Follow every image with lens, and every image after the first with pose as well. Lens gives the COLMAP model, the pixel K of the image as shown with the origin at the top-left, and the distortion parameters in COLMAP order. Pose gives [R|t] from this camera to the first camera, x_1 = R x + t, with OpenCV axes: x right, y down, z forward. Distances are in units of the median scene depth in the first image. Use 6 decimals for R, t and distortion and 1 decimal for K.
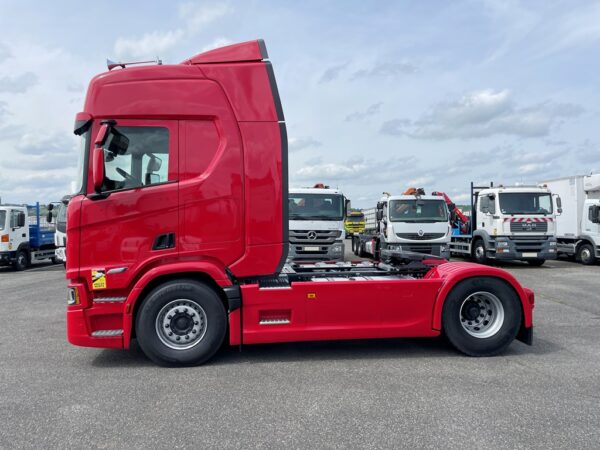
lens RADIAL K [[453.3, 0, 303.0], [0, 453.3, 221.8], [0, 0, 1]] dist [0.107718, -0.133939]
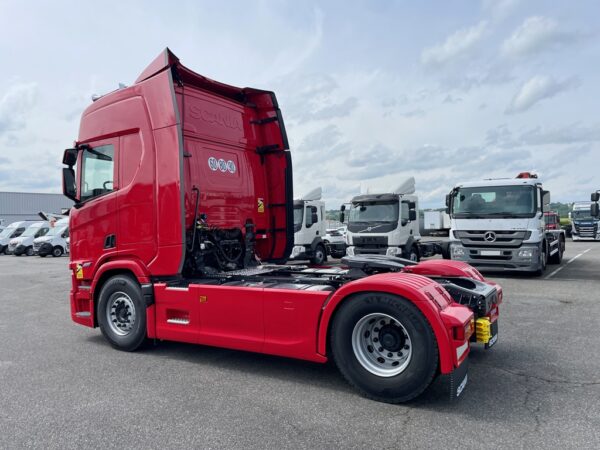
lens RADIAL K [[453.3, 0, 303.0], [0, 453.3, 221.8], [0, 0, 1]] dist [0.107718, -0.133939]
pose [[0.784491, -0.017051, -0.619905, 0.273847], [0.016076, 0.999845, -0.007158, 0.003136], [0.619931, -0.004351, 0.784644, 0.127735]]
